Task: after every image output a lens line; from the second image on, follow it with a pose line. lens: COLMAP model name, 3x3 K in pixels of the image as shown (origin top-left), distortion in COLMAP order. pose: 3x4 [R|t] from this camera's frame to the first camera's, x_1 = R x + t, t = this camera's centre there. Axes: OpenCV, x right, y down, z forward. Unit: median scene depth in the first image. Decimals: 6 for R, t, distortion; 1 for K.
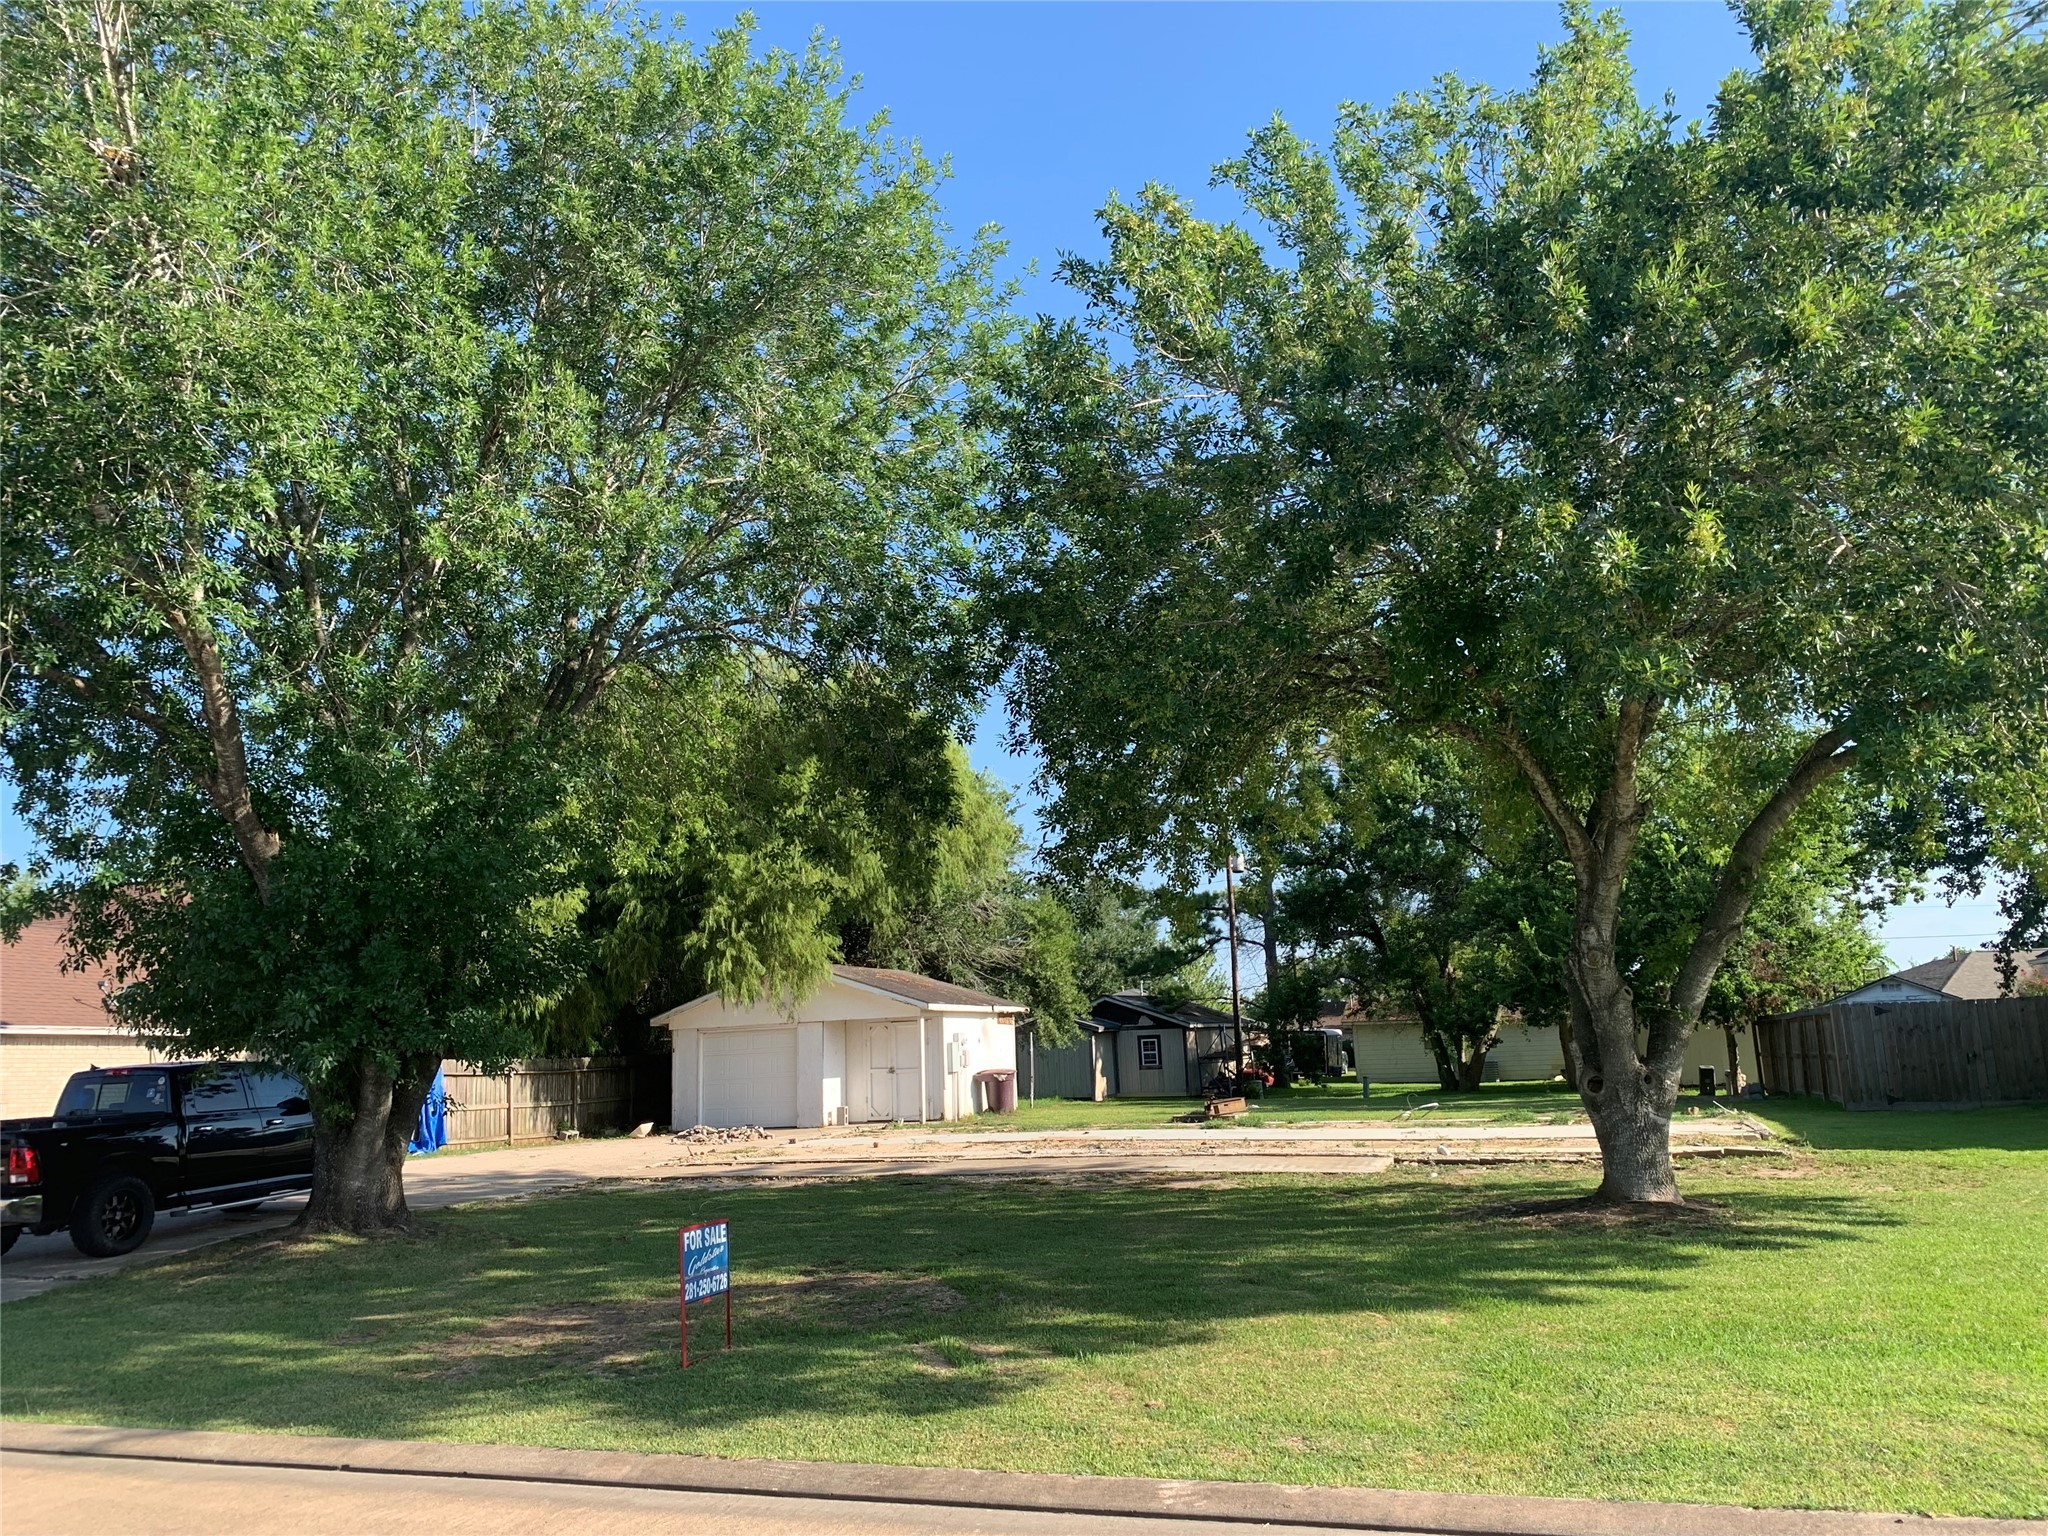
lens RADIAL K [[1576.5, 0, 1016.9], [0, 1576.5, 750.3], [0, 0, 1]] dist [0.030112, -0.032182]
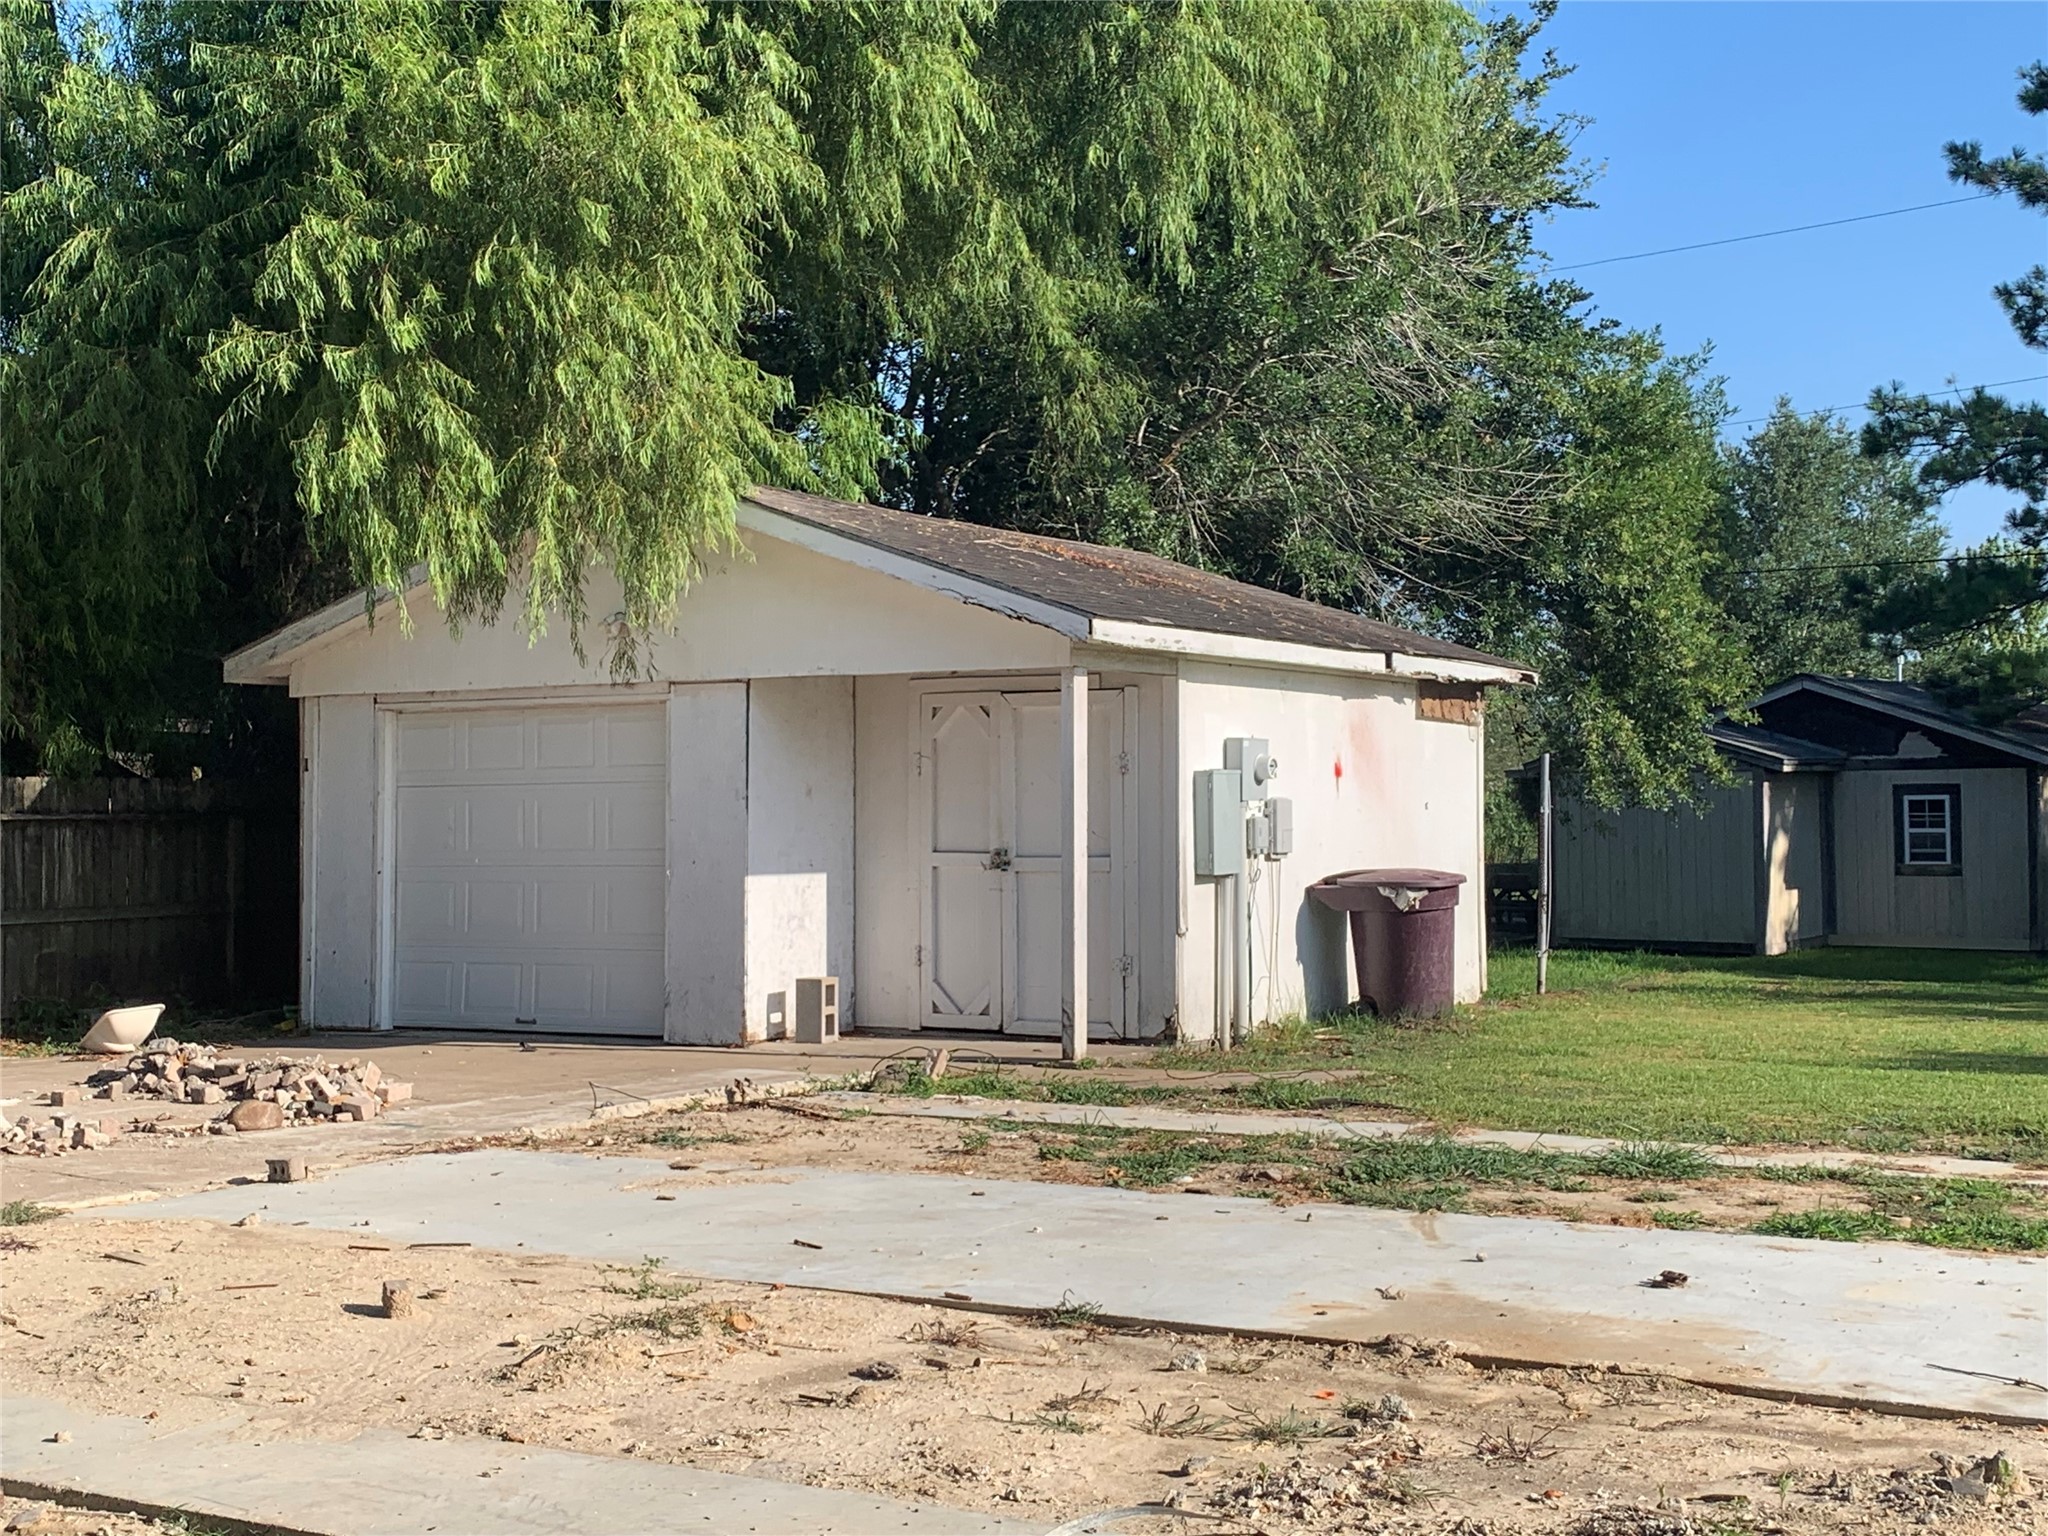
lens RADIAL K [[2584.7, 0, 1024.0], [0, 2584.7, 768.0], [0, 0, 1]] dist [0.424288, -1.557132]
pose [[0.973417, 0.036305, -0.226143, 0.030767], [0.003816, 0.984650, 0.174501, 0.110288], [0.229007, -0.170725, 0.958336, 0.583496]]
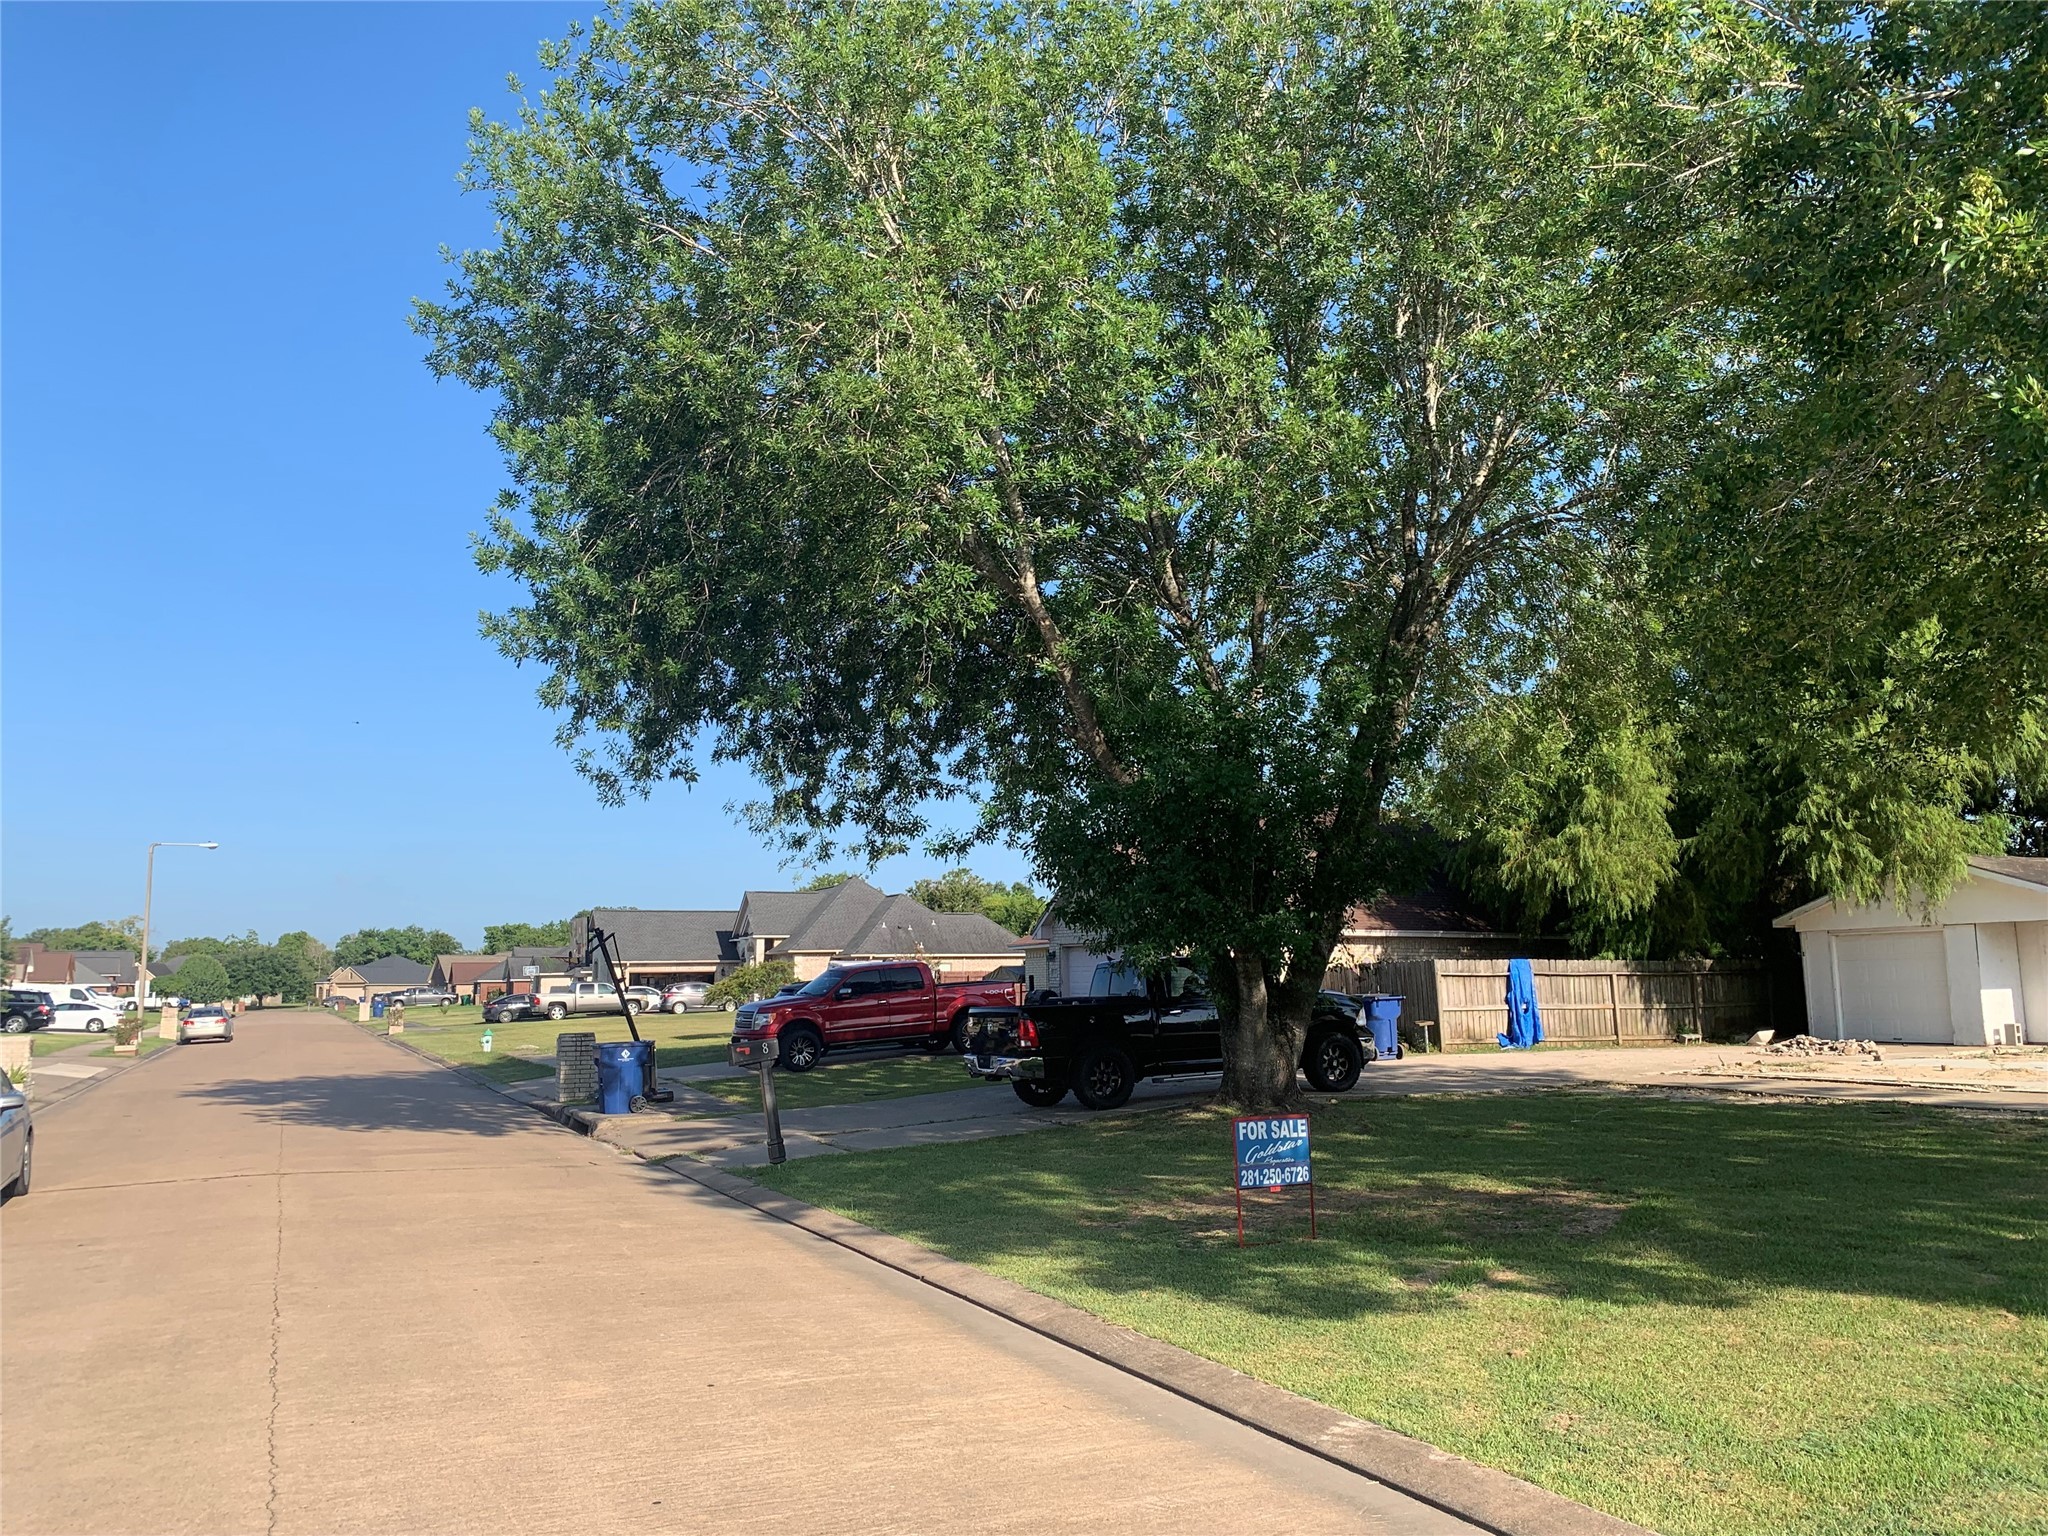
lens RADIAL K [[1576.5, 0, 1016.9], [0, 1576.5, 750.3], [0, 0, 1]] dist [0.030112, -0.032182]
pose [[0.683993, -0.082502, -0.724808, 0.155094], [0.127157, 0.991857, 0.007097, 0.009076], [0.718321, -0.097018, 0.688914, 0.056086]]
